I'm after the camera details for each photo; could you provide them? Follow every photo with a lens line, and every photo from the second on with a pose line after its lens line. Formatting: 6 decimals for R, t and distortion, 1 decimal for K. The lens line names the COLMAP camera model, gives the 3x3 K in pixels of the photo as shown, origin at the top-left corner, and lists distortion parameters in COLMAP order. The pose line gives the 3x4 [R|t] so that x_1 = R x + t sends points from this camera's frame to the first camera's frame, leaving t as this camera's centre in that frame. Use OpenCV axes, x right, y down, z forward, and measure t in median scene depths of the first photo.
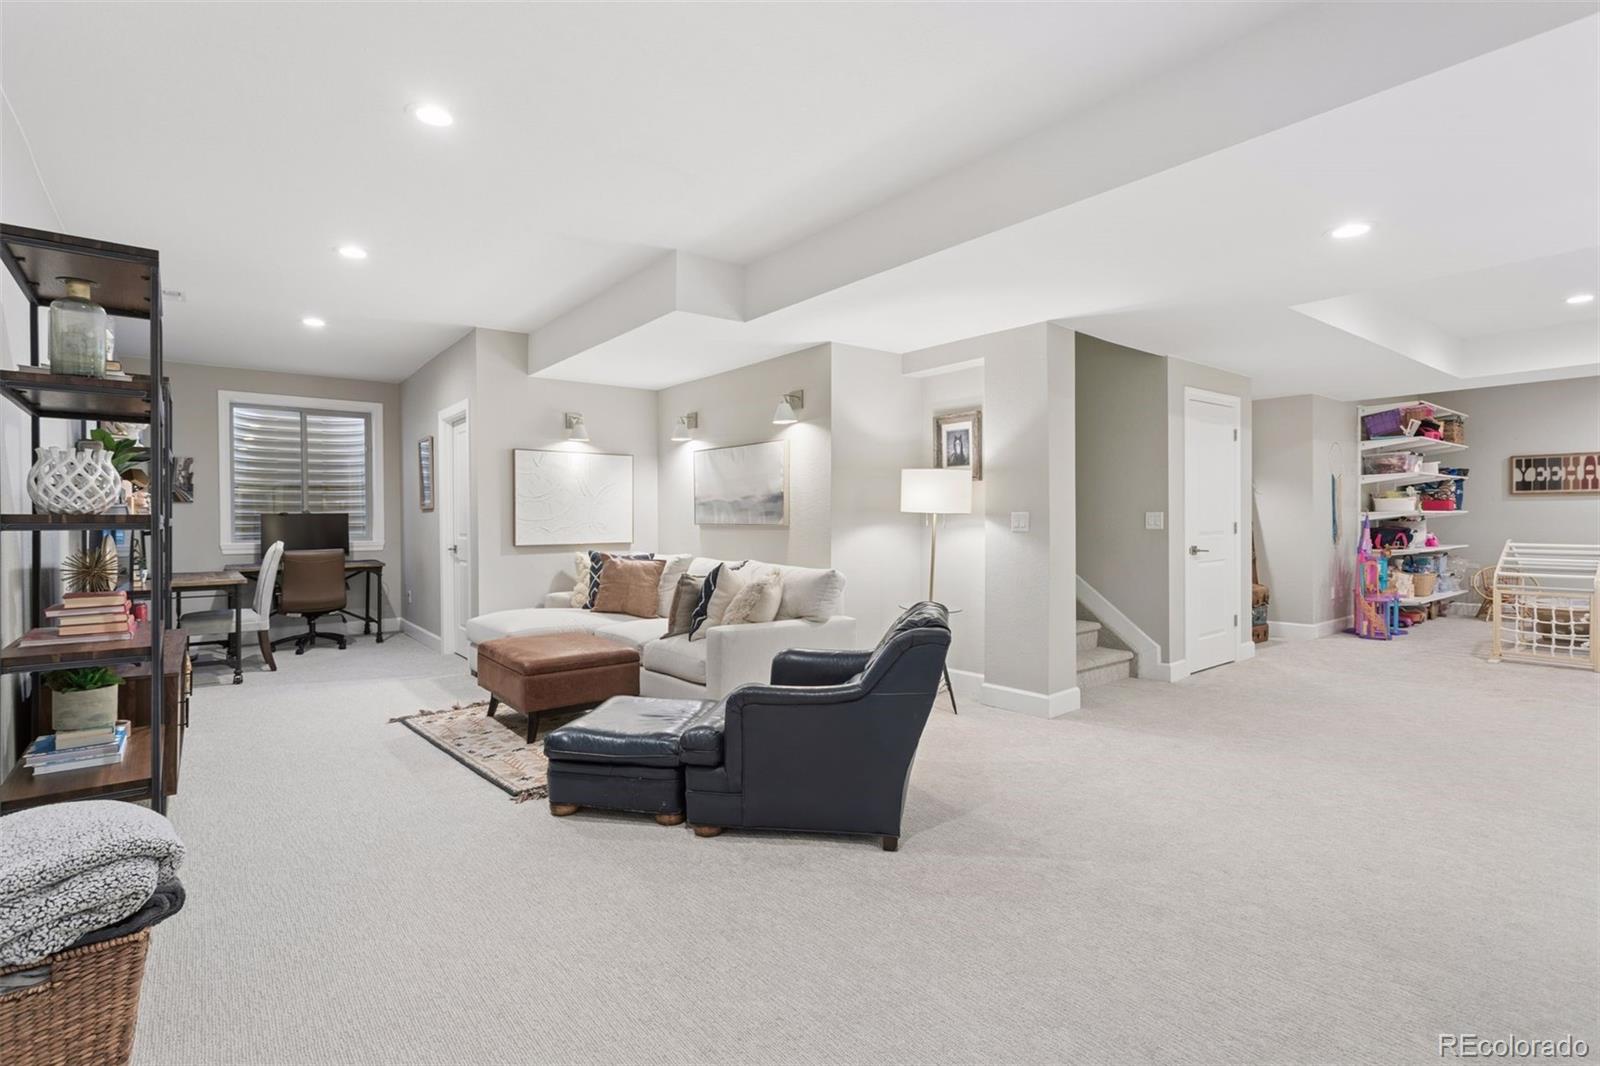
lens RADIAL K [[767.8, 0, 804.2], [0, 767.8, 525.6], [0, 0, 1]] dist [0.005525, -0.001375]
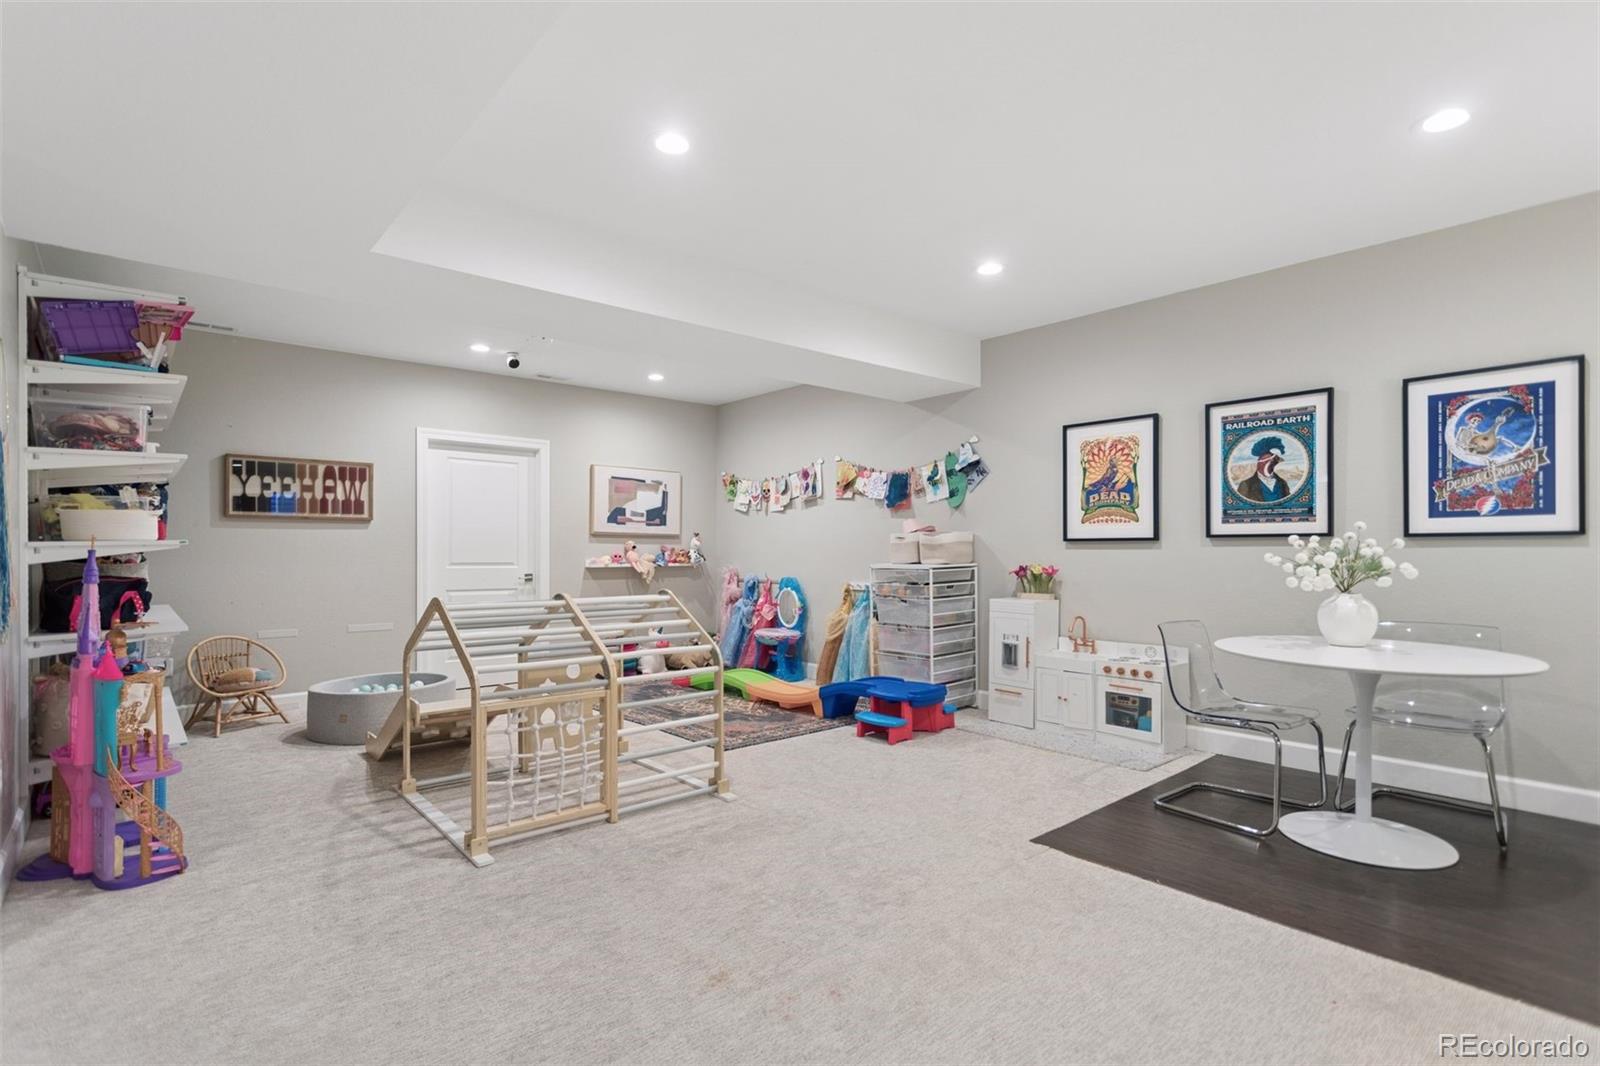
lens RADIAL K [[767.8, 0, 794.5], [0, 767.8, 546.4], [0, 0, 1]] dist [0.005525, -0.001375]
pose [[-0.026513, 0.008489, 0.999612, 0.501244], [0.009536, 0.999921, -0.008239, -0.012366], [-0.999603, 0.009314, -0.026592, 0.965448]]
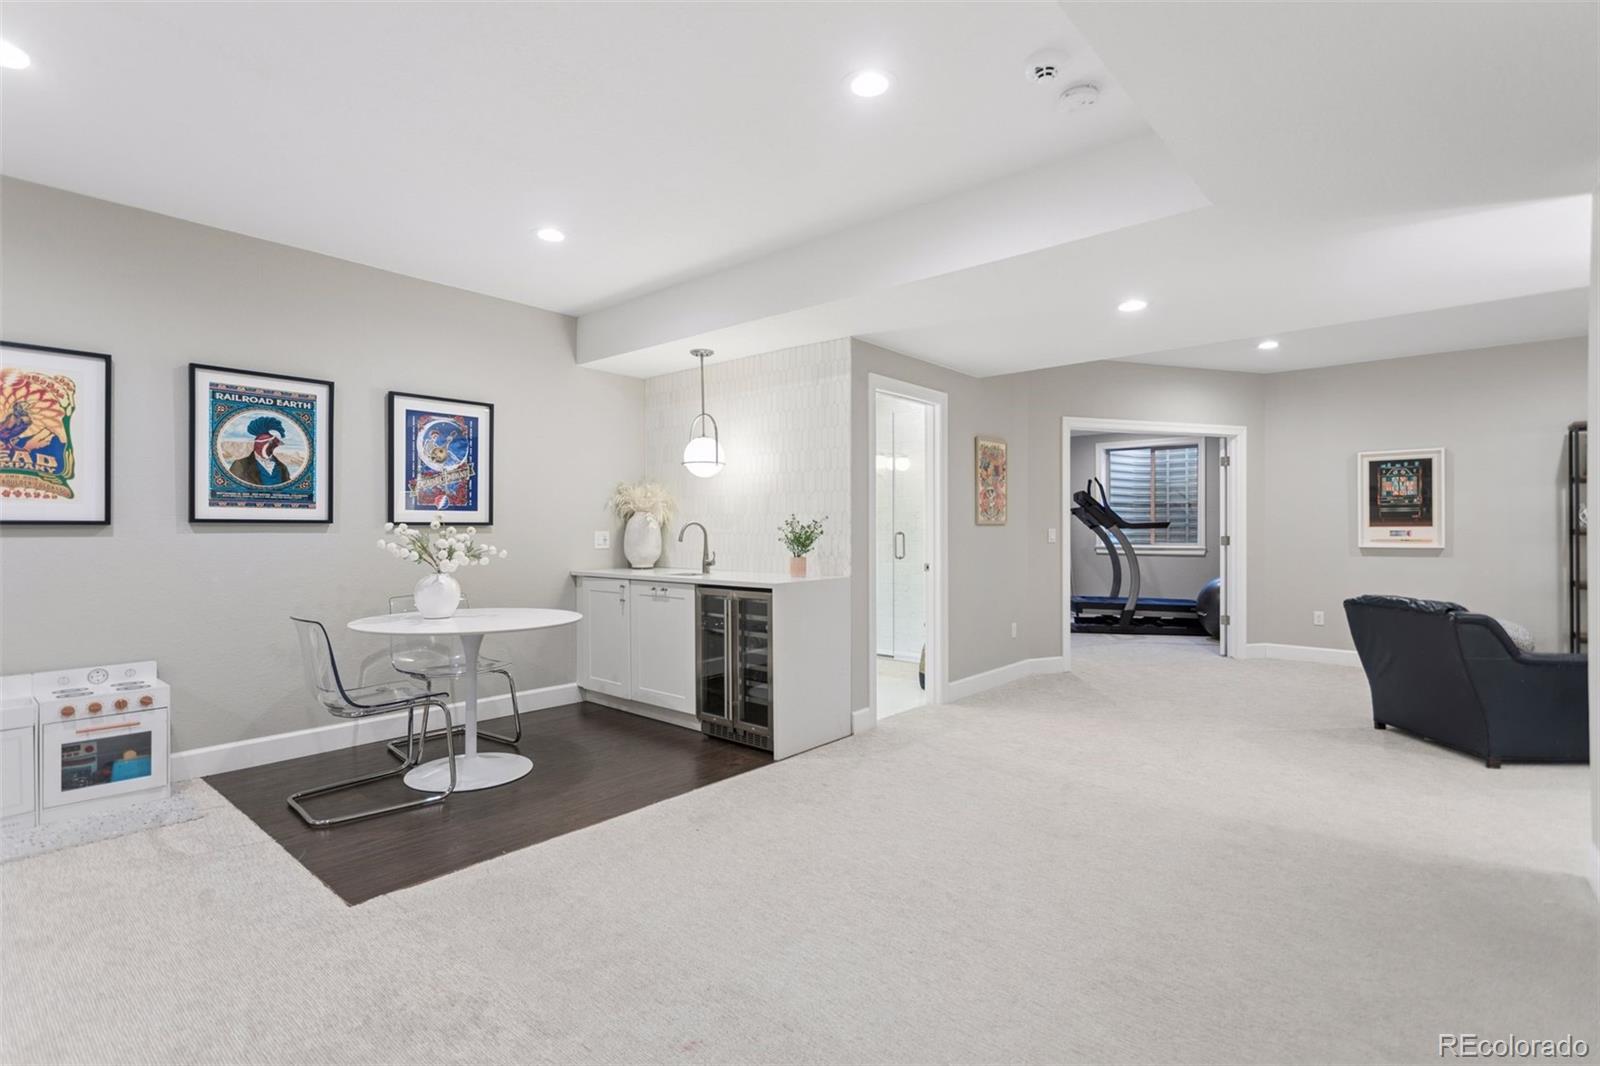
lens RADIAL K [[767.8, 0, 798.3], [0, 767.8, 524.4], [0, 0, 1]] dist [0.005525, -0.001375]
pose [[-0.984459, 0.006110, -0.175506, 0.872390], [0.006652, 0.999975, -0.002495, -0.016883], [0.175486, -0.003624, -0.984475, 1.255111]]
